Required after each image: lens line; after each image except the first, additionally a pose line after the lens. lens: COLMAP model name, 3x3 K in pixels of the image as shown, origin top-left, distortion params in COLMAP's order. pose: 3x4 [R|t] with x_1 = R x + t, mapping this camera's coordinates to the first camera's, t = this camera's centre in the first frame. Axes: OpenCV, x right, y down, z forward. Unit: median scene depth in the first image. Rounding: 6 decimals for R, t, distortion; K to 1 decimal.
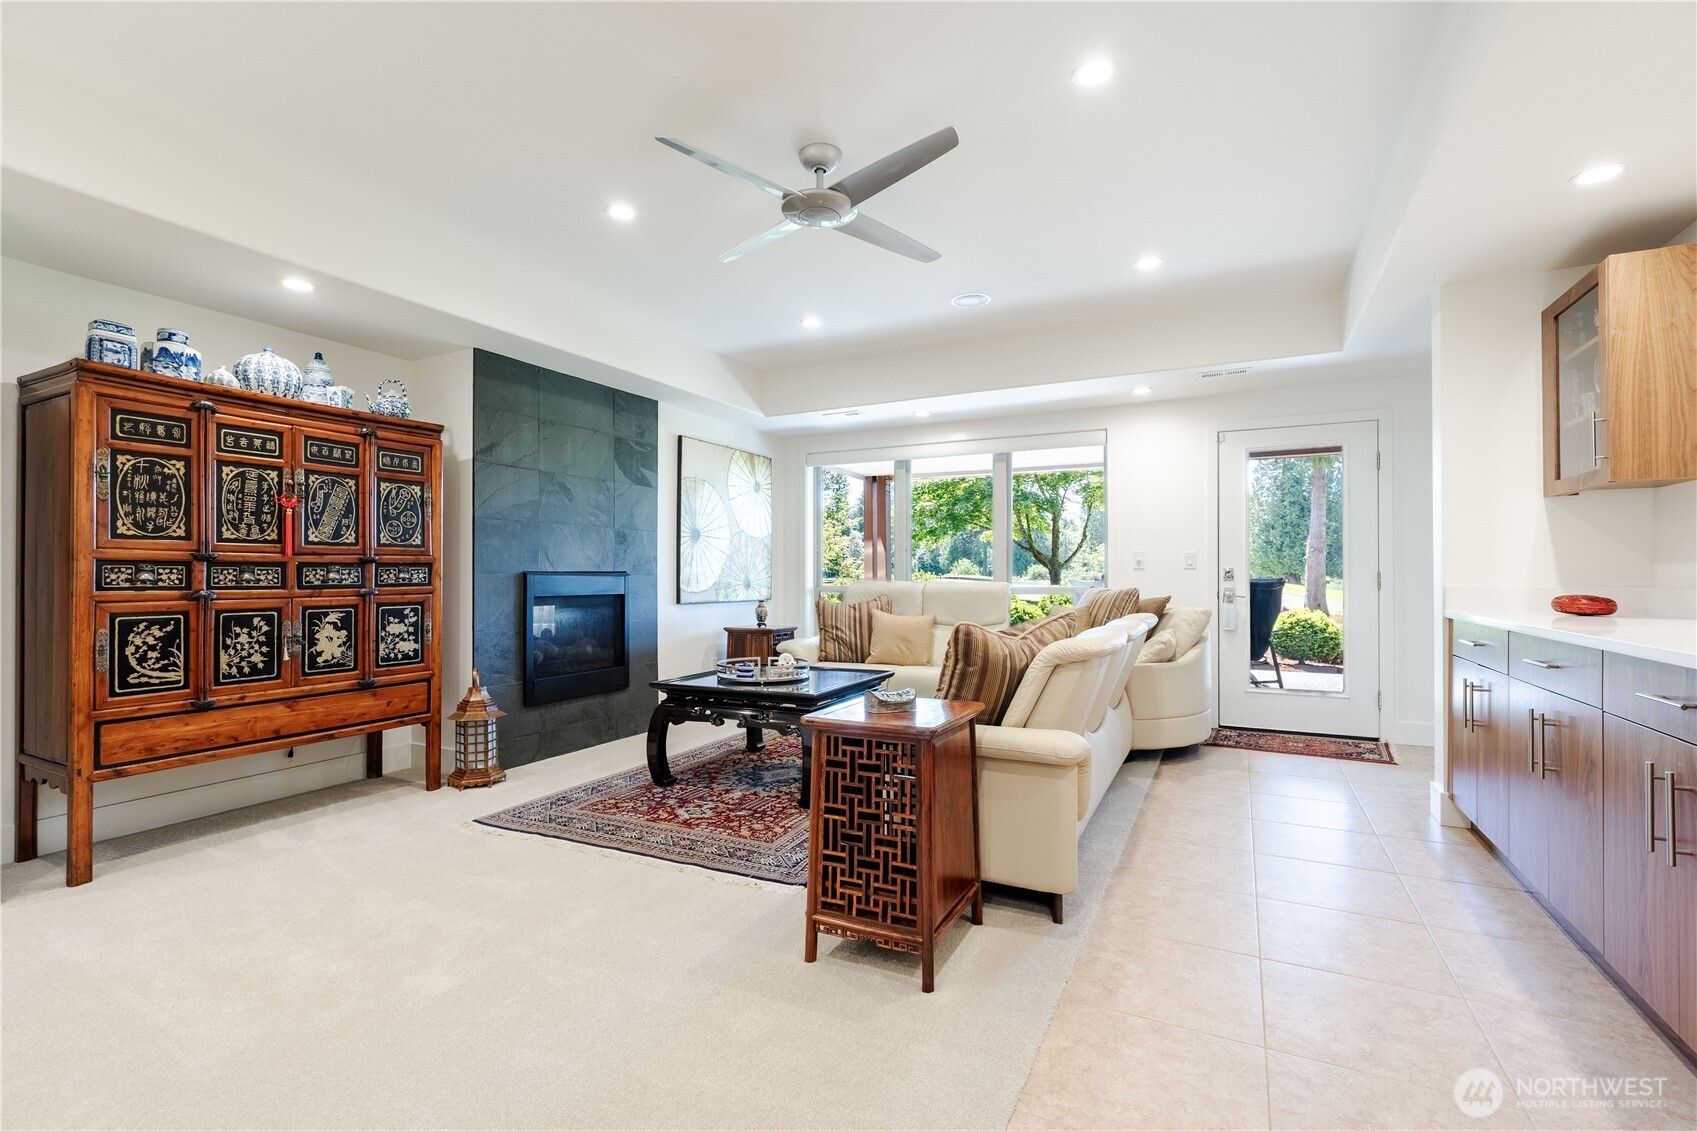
lens RADIAL K [[770.5, 0, 848.8], [0, 770.5, 569.5], [0, 0, 1]] dist [-0.003555, 0.001581]
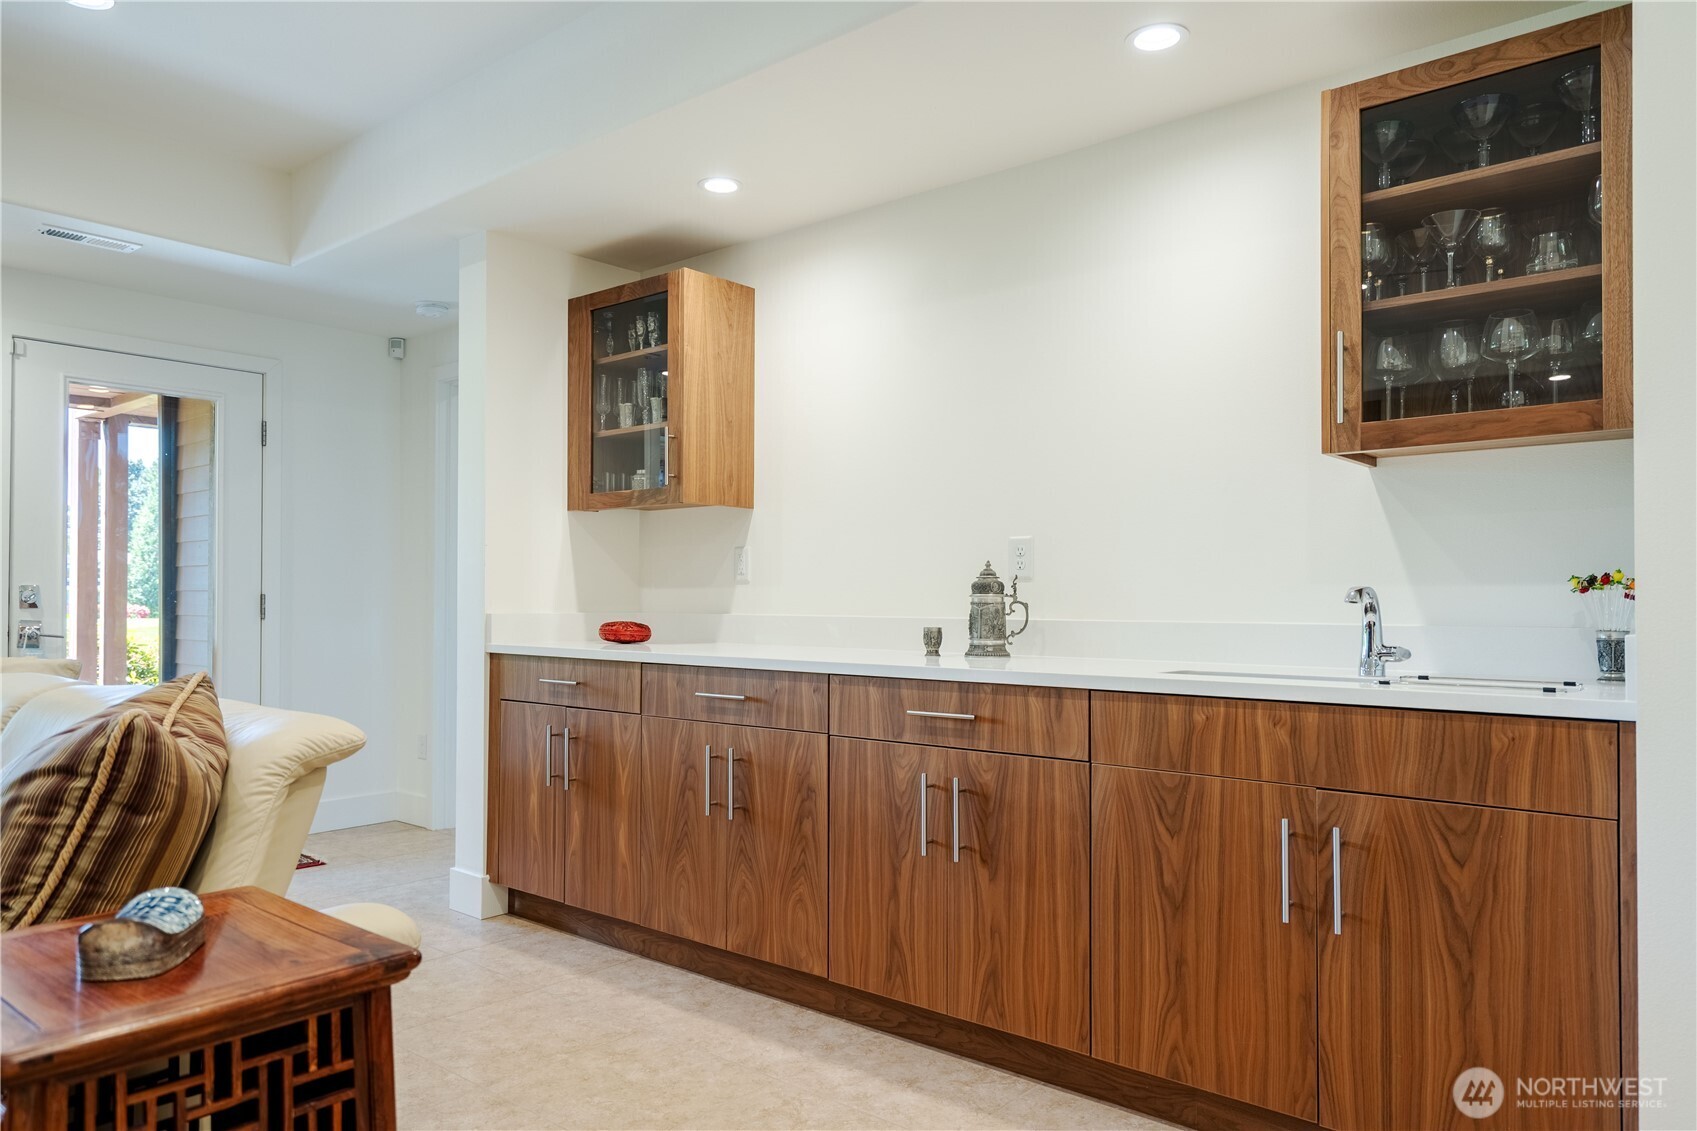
lens RADIAL K [[1170.3, 0, 847.7], [0, 1170.3, 574.6], [0, 0, 1]] dist [0.058705, 0.002750]
pose [[0.260710, 0.017645, 0.965256, -0.394286], [-0.009052, 0.999834, -0.015832, -0.002994], [-0.965375, -0.004610, 0.260826, 0.439295]]
